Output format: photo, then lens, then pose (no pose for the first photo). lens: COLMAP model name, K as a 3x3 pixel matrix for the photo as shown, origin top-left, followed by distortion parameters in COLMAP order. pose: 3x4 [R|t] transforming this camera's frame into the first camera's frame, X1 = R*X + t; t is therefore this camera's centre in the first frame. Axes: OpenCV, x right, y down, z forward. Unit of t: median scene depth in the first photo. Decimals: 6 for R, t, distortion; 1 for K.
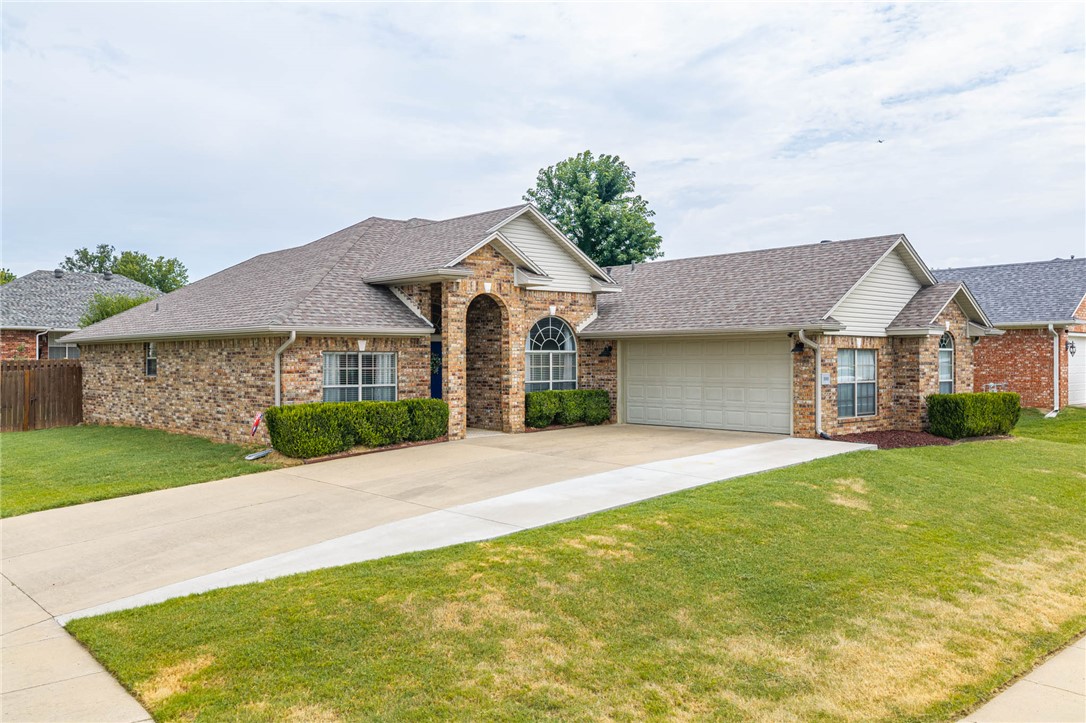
lens RADIAL K [[897.2, 0, 547.3], [0, 897.2, 362.4], [0, 0, 1]] dist [0.027674, -0.050089]
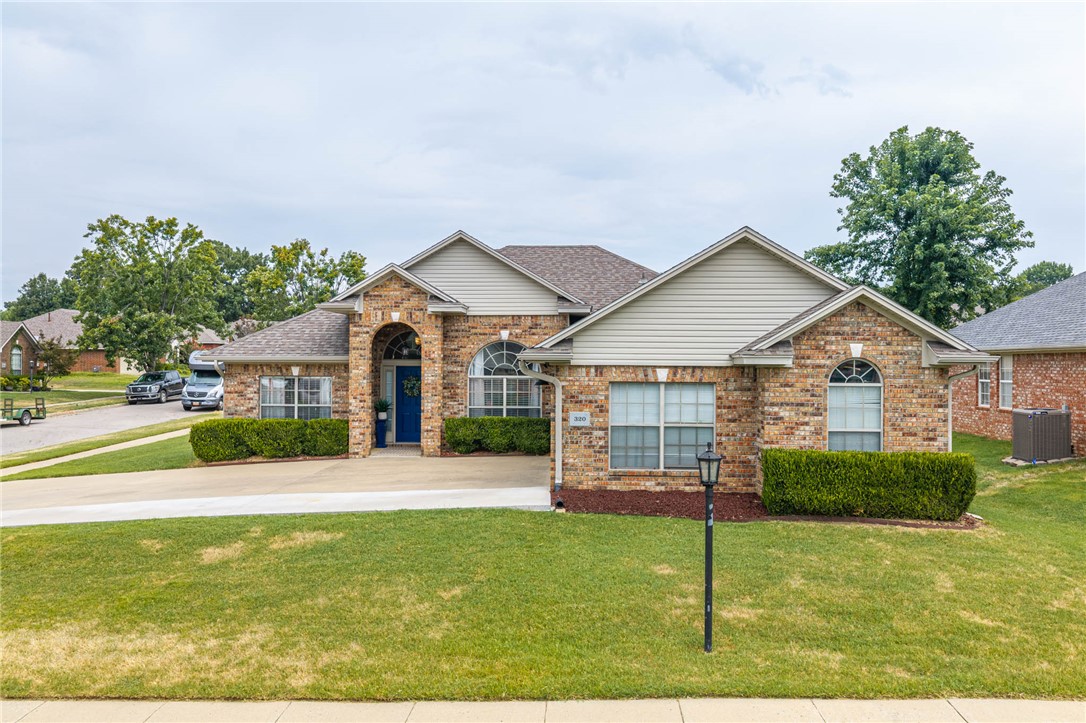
lens RADIAL K [[899.7, 0, 546.9], [0, 899.7, 359.8], [0, 0, 1]] dist [0.016174, -0.014700]
pose [[0.710161, 0.003786, -0.704029, 0.820755], [-0.010446, 0.999932, -0.005160, -0.029571], [0.703961, 0.011019, 0.710153, 0.376624]]
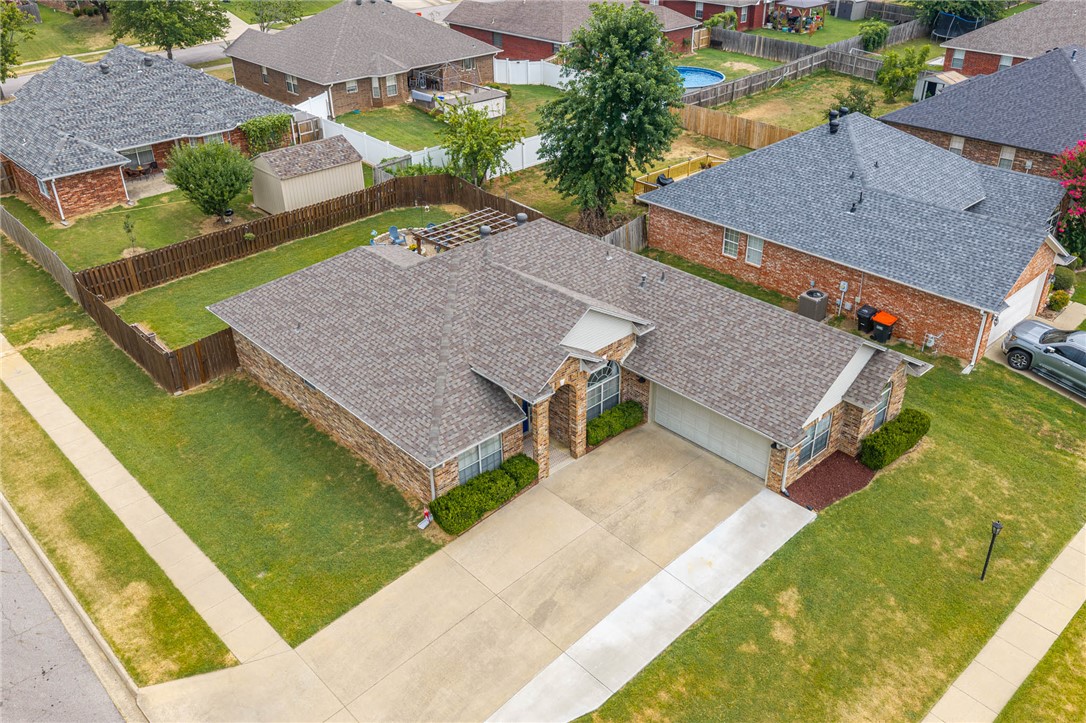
lens RADIAL K [[897.2, 0, 547.3], [0, 897.2, 362.4], [0, 0, 1]] dist [0.027674, -0.050089]
pose [[0.999921, -0.012072, 0.003390, -0.095909], [0.008780, 0.867087, 0.498079, -0.822202], [-0.008953, -0.498010, 0.867125, -0.206139]]
